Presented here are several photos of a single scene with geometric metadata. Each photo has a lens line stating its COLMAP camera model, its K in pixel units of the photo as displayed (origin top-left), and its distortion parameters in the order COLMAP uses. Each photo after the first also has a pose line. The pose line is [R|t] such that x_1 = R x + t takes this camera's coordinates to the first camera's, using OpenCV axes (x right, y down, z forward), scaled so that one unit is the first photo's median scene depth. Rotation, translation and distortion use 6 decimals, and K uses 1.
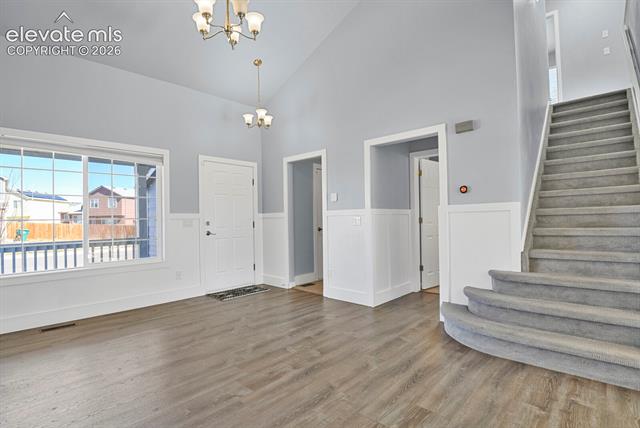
lens RADIAL K [[312.8, 0, 320.0], [0, 312.8, 214.0], [0, 0, 1]] dist [-0.002616, -0.000086]
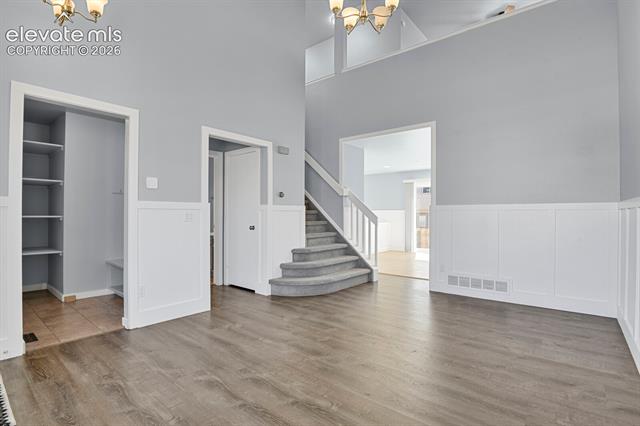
lens RADIAL K [[312.8, 0, 320.0], [0, 312.8, 213.0], [0, 0, 1]] dist [-0.002616, -0.000086]
pose [[-0.049987, 0.023555, 0.998472, -0.939721], [-0.020047, 0.999497, -0.024583, 0.034130], [-0.998549, -0.021245, -0.049489, 0.888445]]
